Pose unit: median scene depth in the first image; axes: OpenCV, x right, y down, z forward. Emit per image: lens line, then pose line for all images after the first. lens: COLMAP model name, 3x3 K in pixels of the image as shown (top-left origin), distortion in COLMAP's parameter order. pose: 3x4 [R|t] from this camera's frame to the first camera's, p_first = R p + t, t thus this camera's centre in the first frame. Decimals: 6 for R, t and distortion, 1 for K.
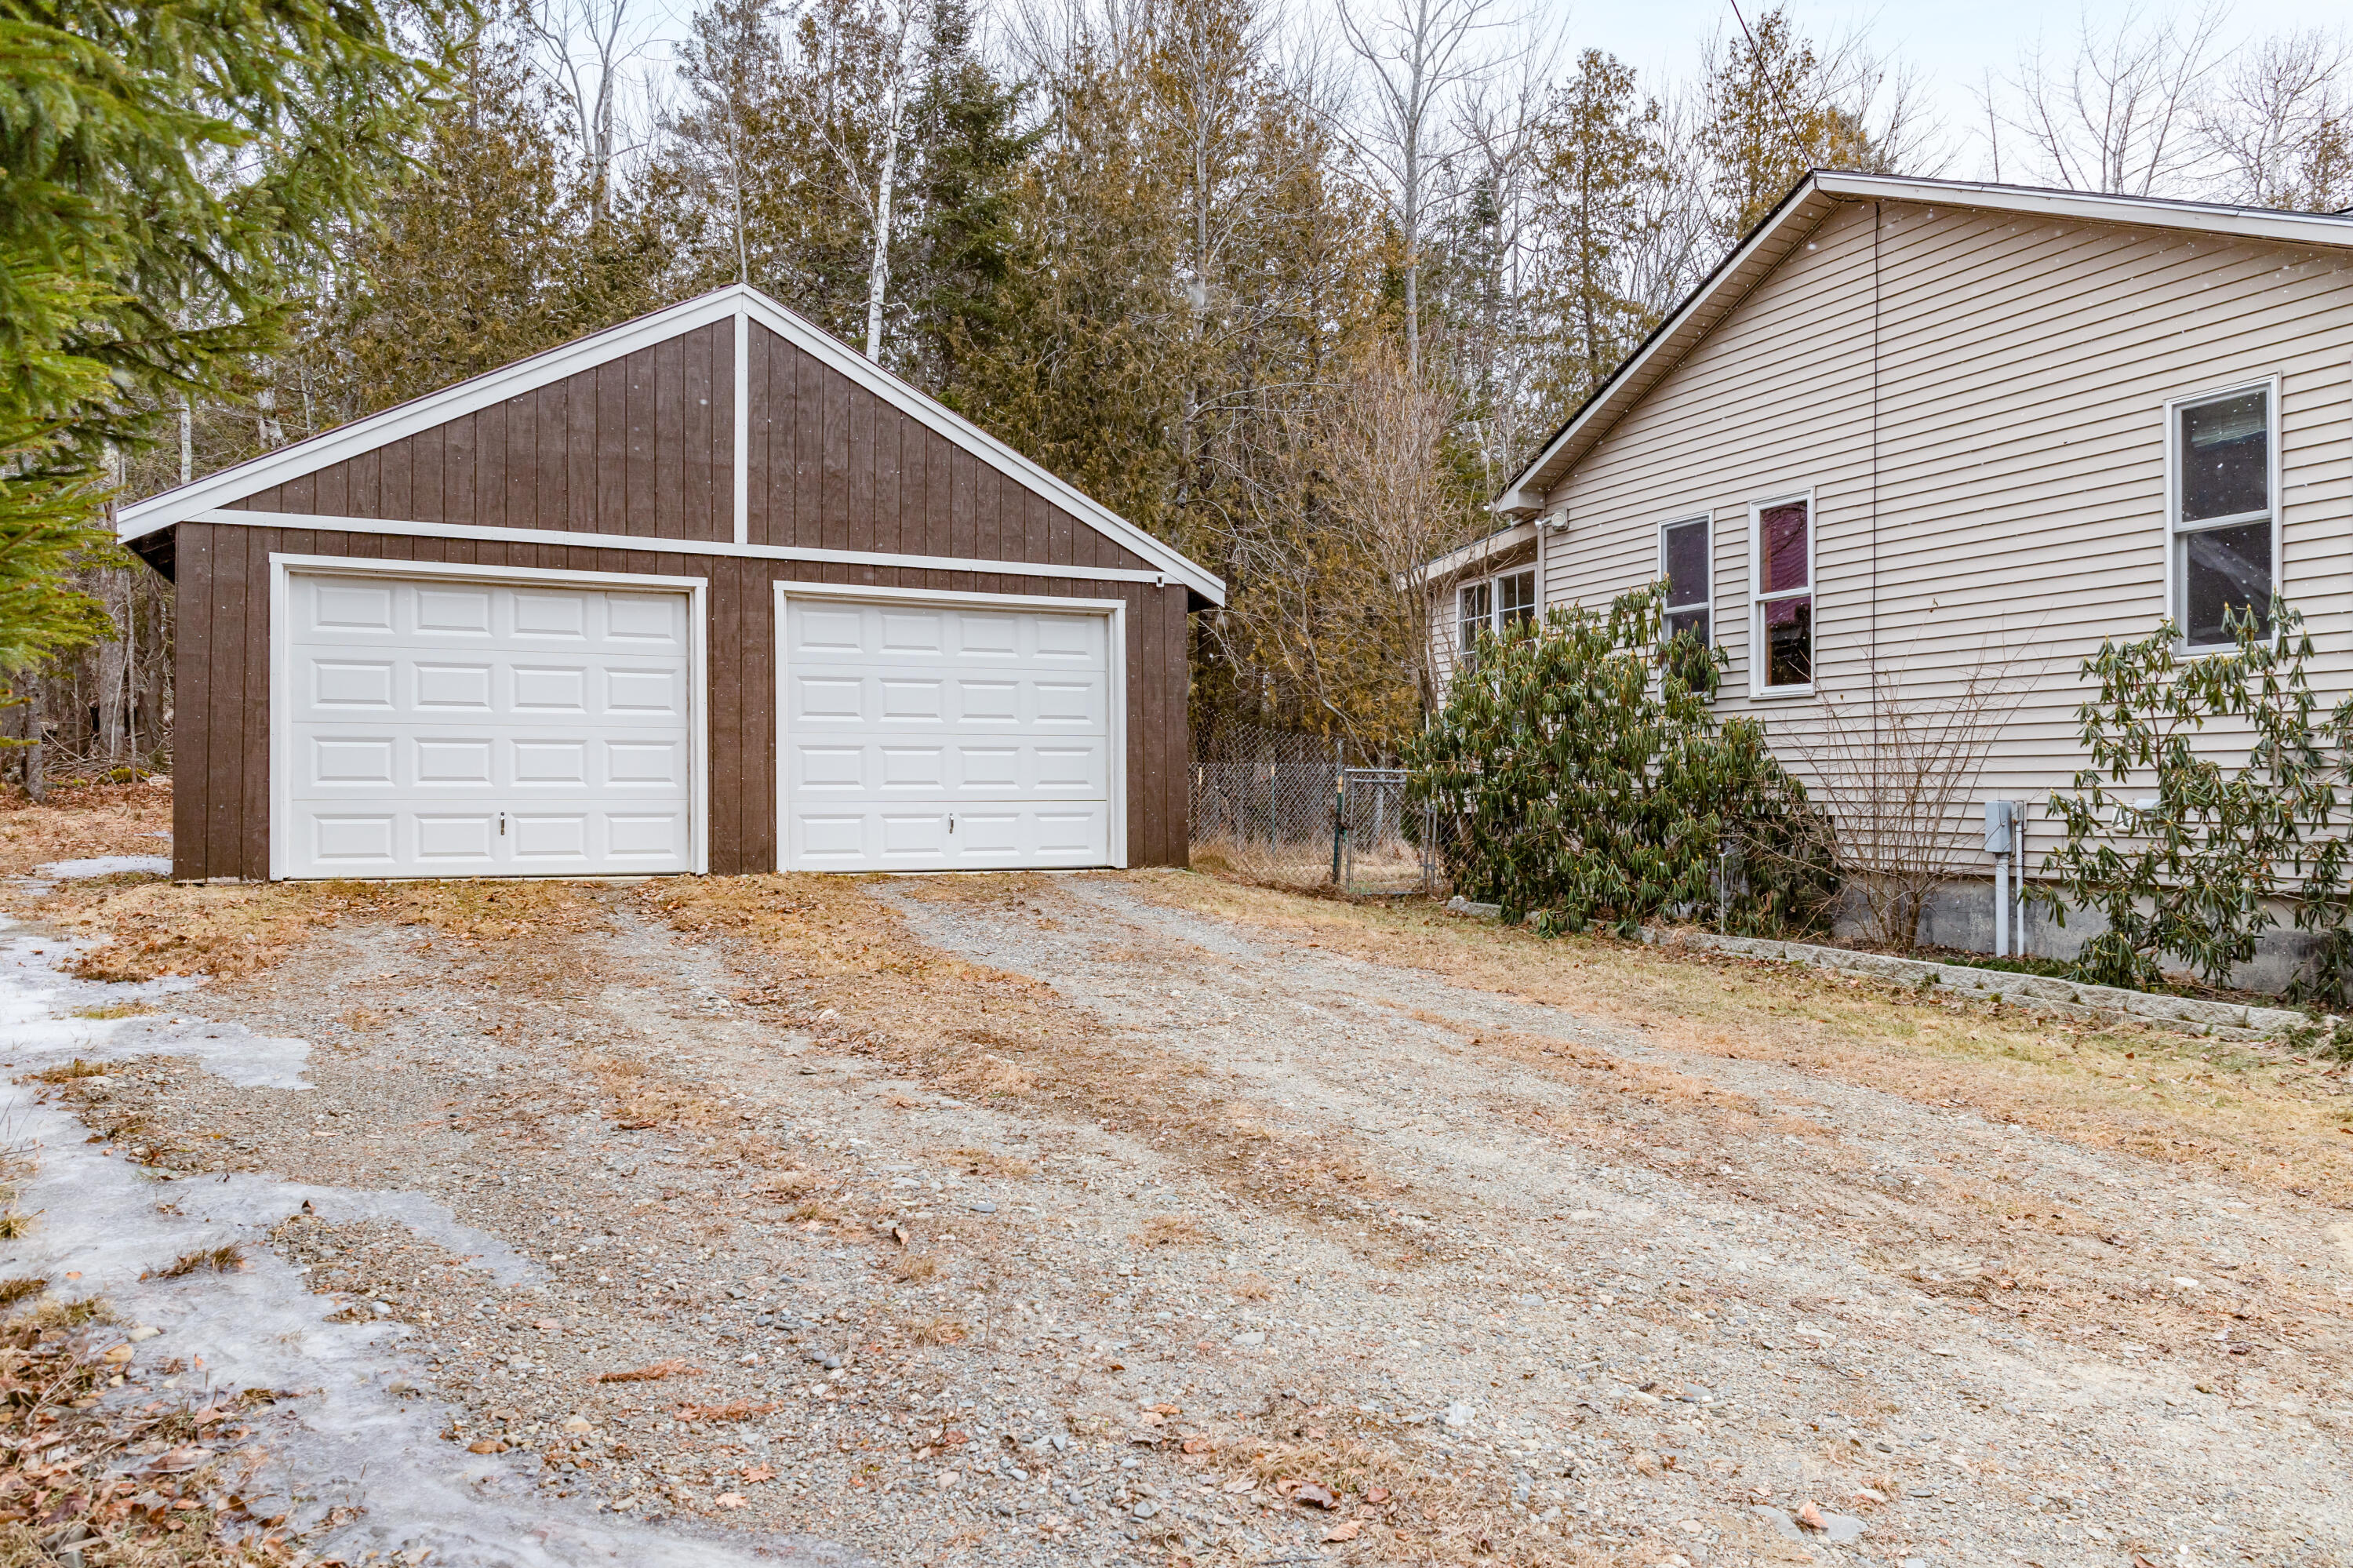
lens RADIAL K [[1590.3, 0, 1179.1], [0, 1590.3, 792.1], [0, 0, 1]] dist [-0.012819, -0.013846]
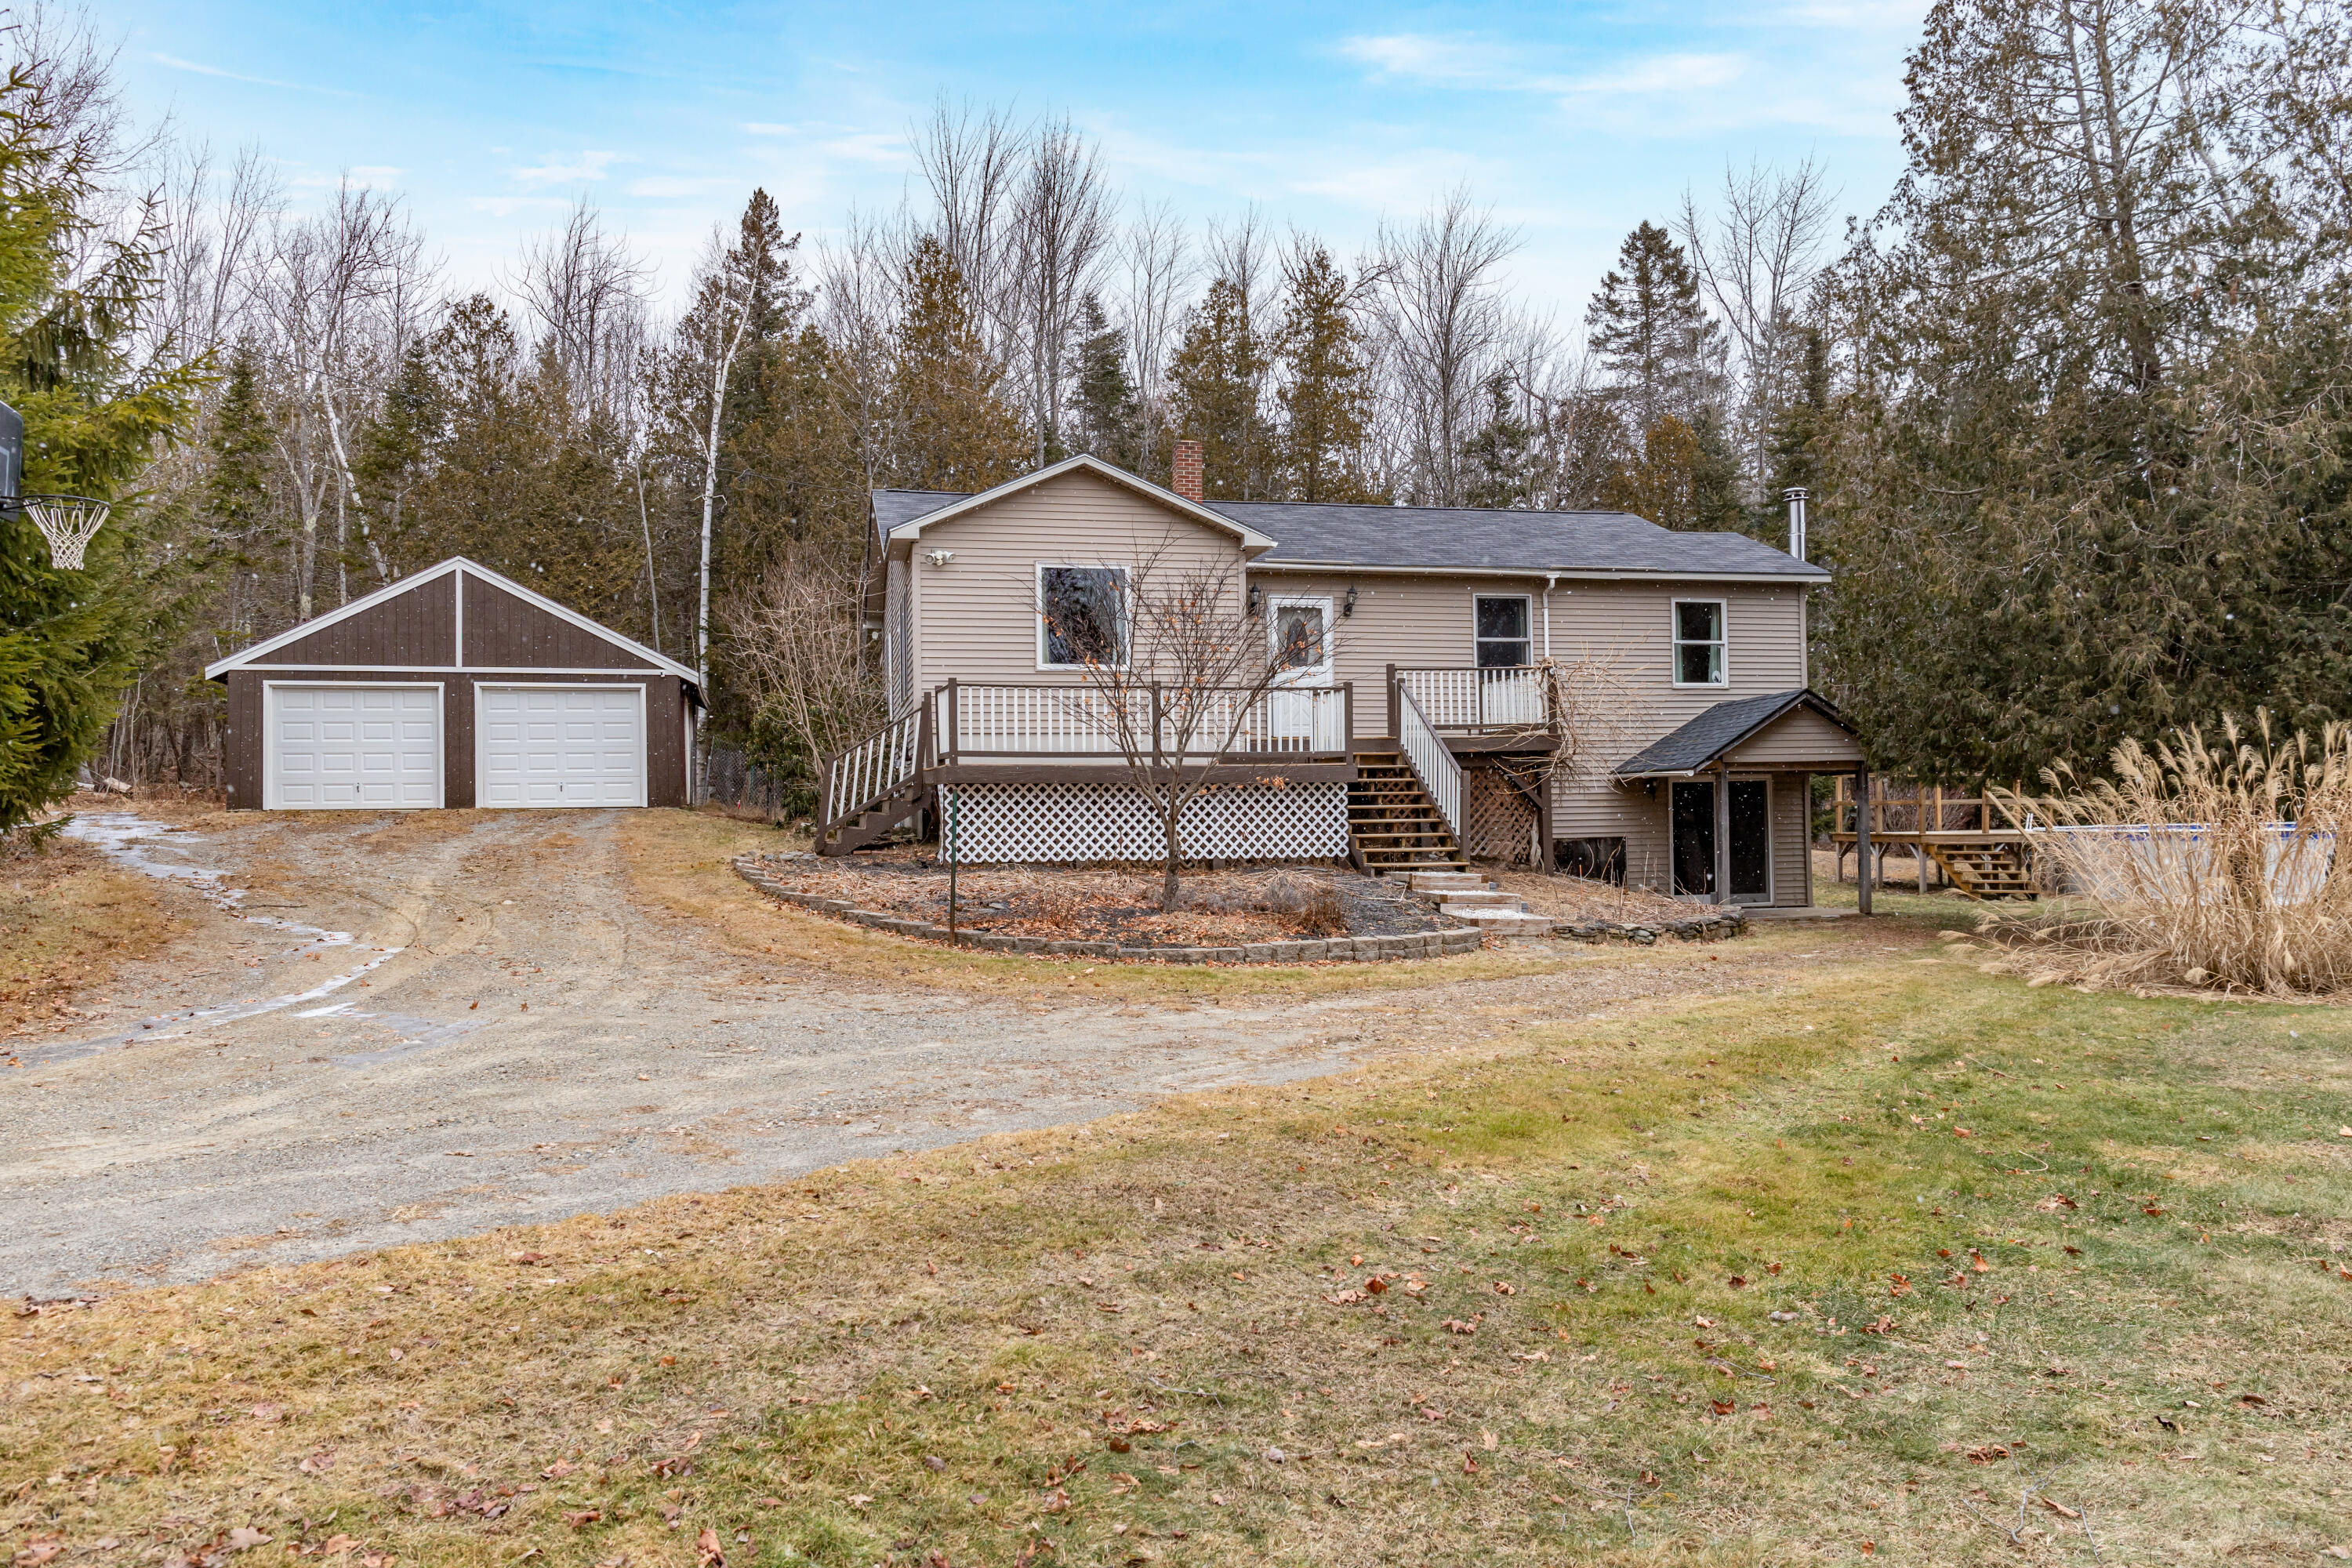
lens RADIAL K [[1589.5, 0, 1168.2], [0, 1589.5, 779.6], [0, 0, 1]] dist [-0.012819, -0.013846]
pose [[0.983960, -0.022390, -0.176981, 1.159645], [0.017042, 0.999353, -0.031680, 0.100207], [0.177576, 0.028156, 0.983704, -1.098978]]
